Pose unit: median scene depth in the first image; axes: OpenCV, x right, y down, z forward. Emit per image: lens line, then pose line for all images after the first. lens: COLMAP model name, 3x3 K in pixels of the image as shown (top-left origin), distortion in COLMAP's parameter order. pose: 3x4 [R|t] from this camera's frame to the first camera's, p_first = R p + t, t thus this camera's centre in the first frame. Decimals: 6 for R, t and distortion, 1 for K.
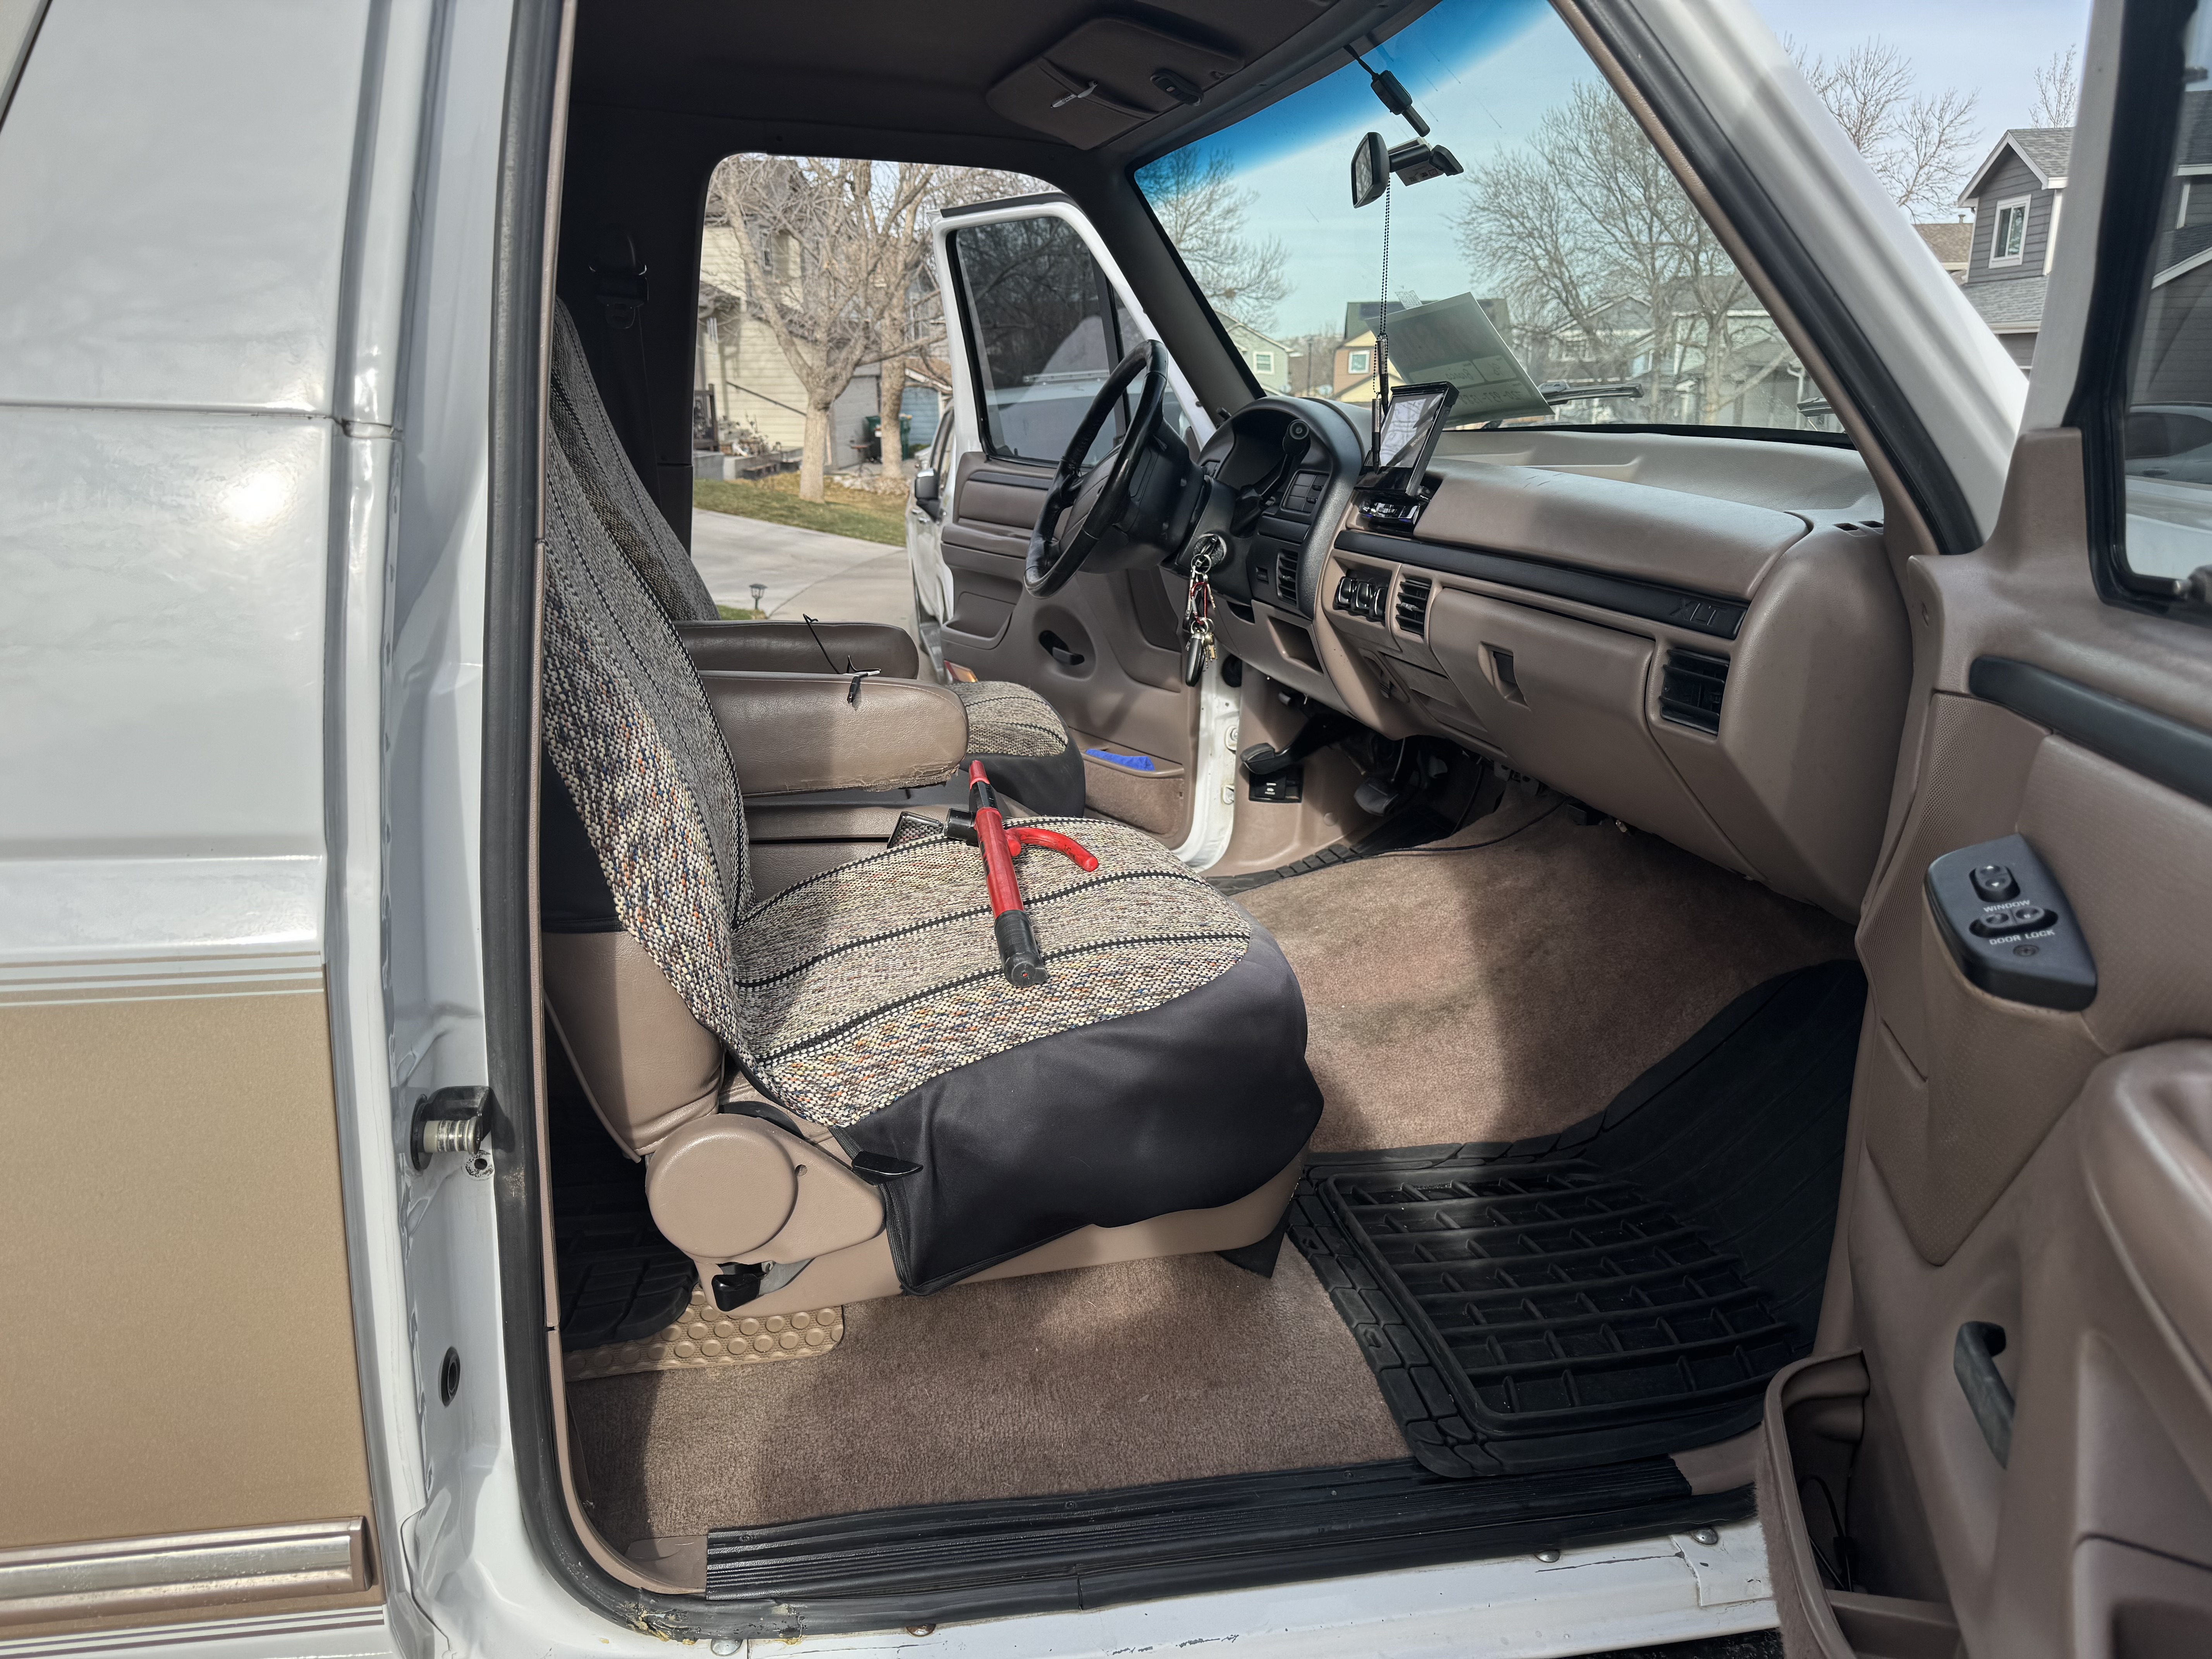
lens RADIAL K [[1543.0, 0, 1085.4], [0, 1543.0, 816.9], [0, 0, 1]] dist [-0.018861, -0.010226]
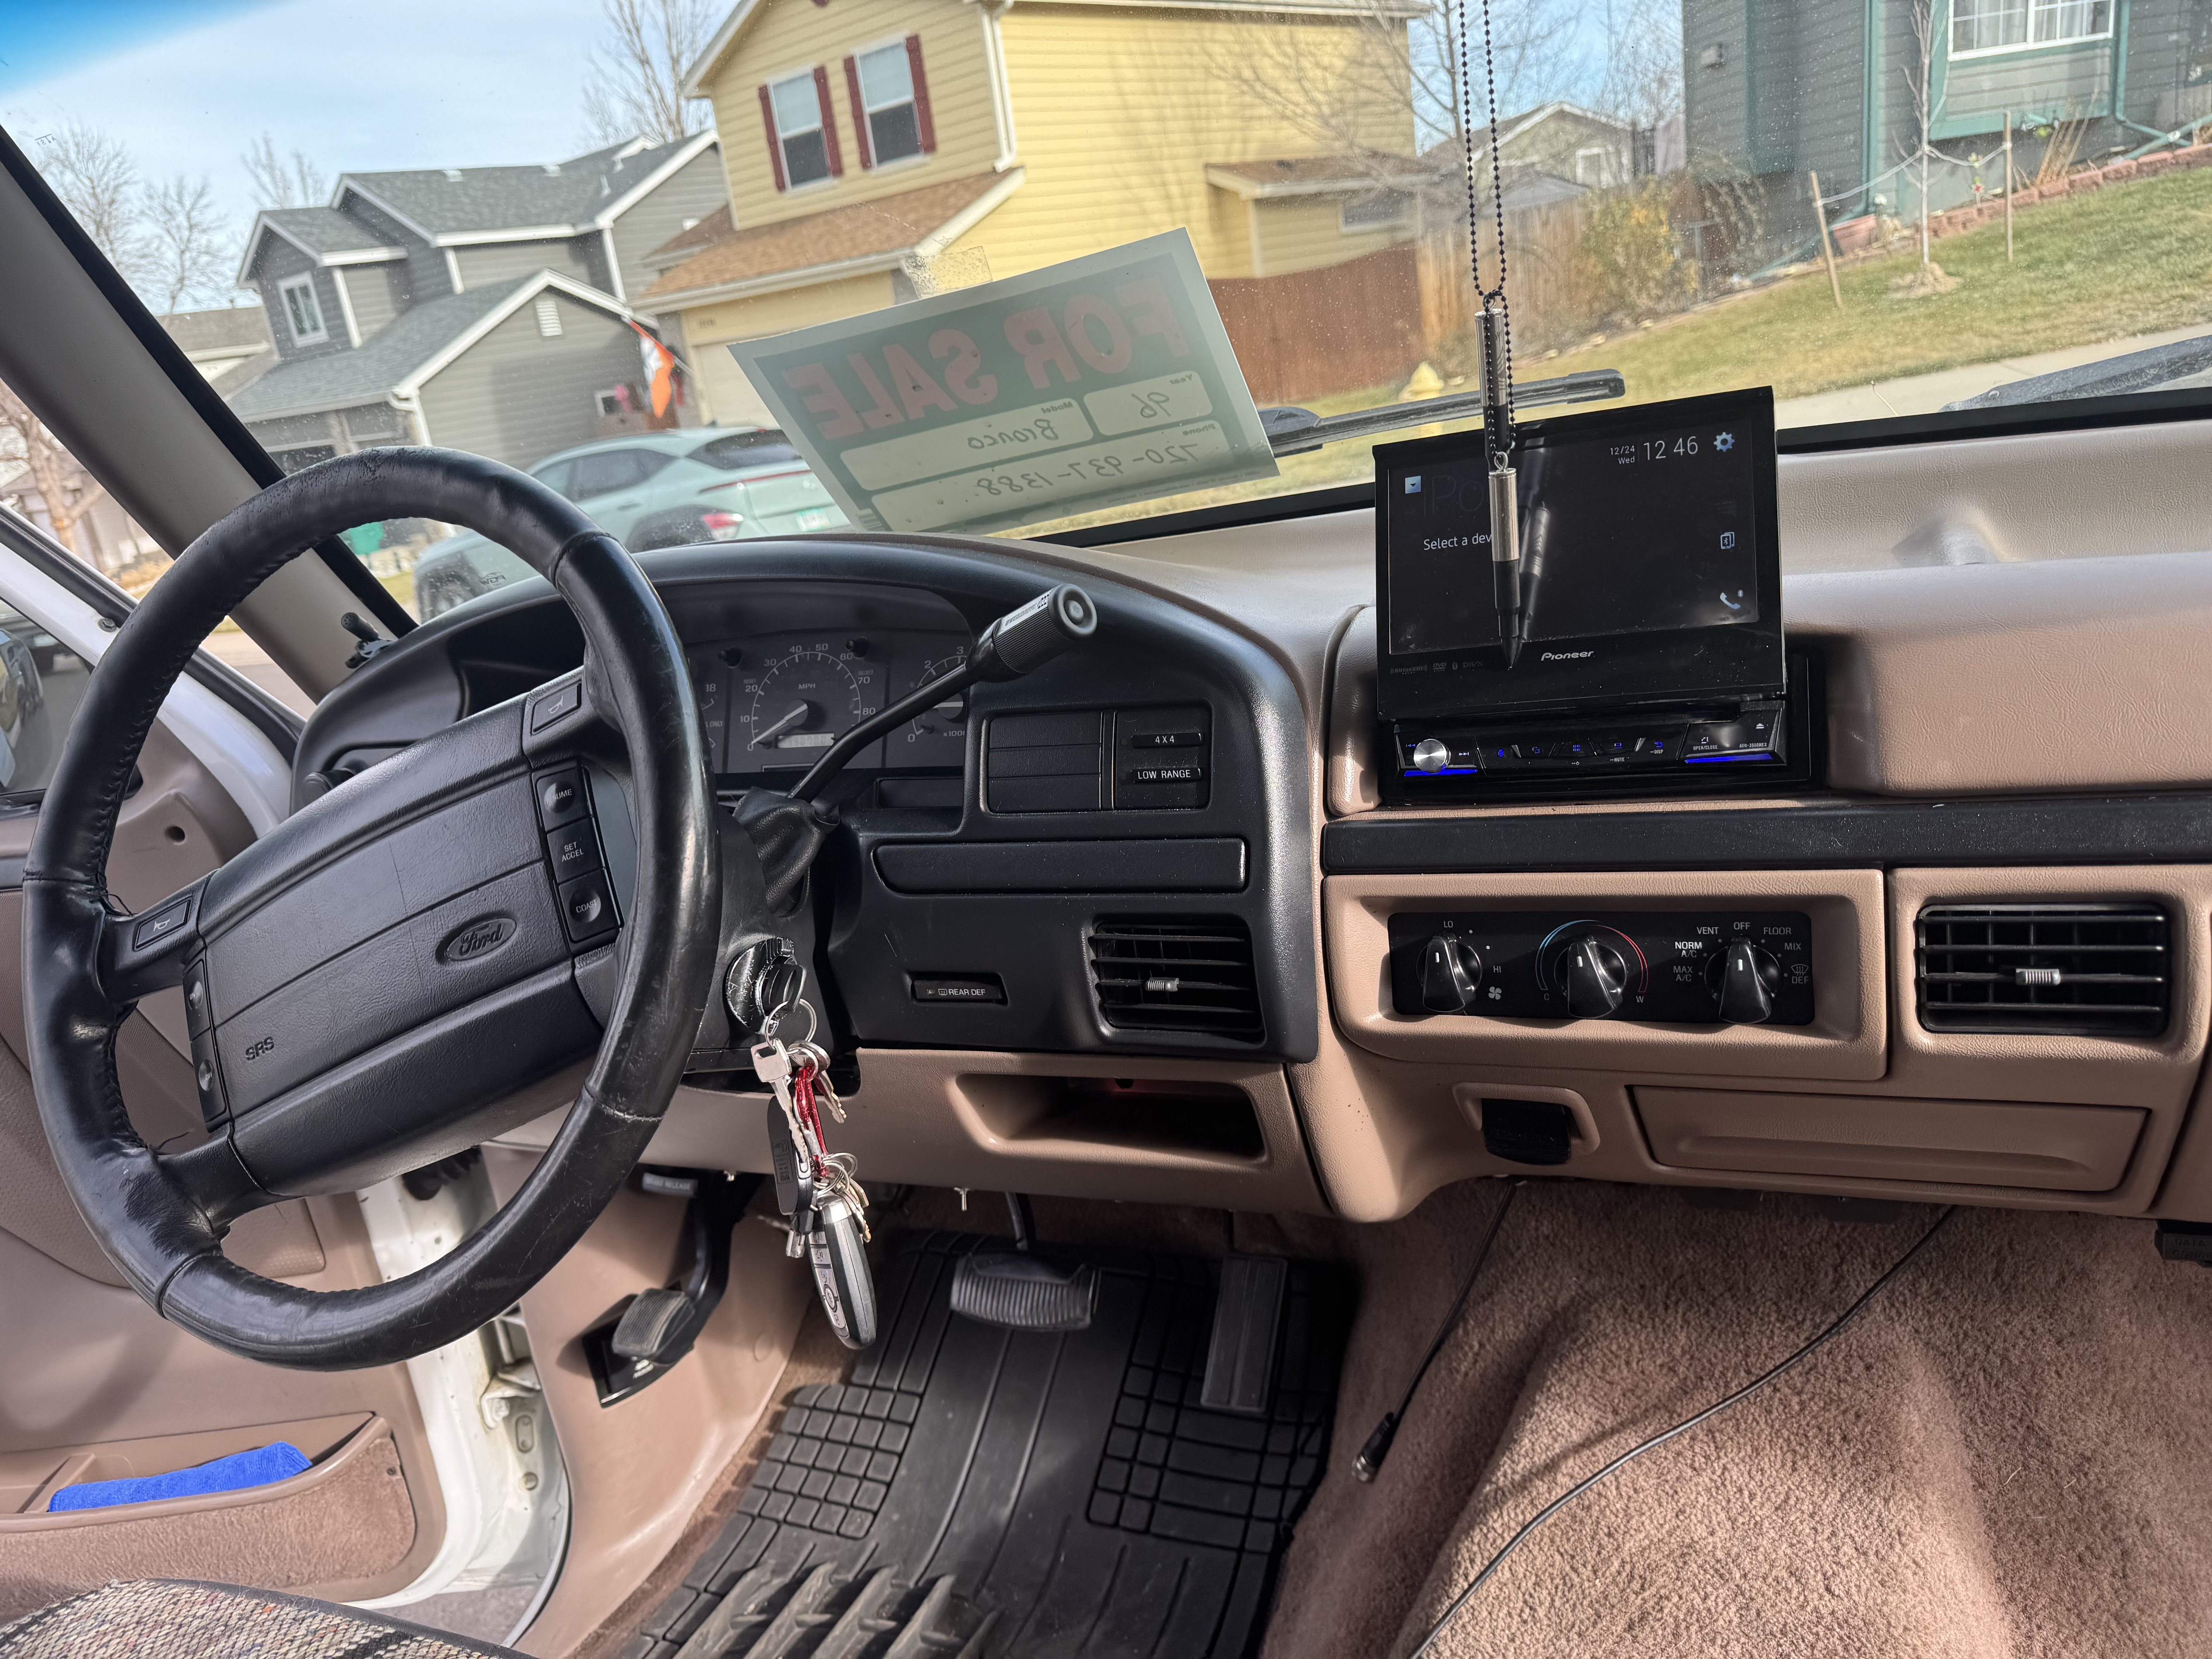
lens RADIAL K [[1543.0, 0, 1118.4], [0, 1543.0, 831.7], [0, 0, 1]] dist [-0.018861, -0.010226]
pose [[0.533021, -0.319398, 0.783501, -0.167318], [0.352274, 0.925709, 0.137716, -0.258794], [-0.769280, 0.202601, 0.605938, 0.814796]]
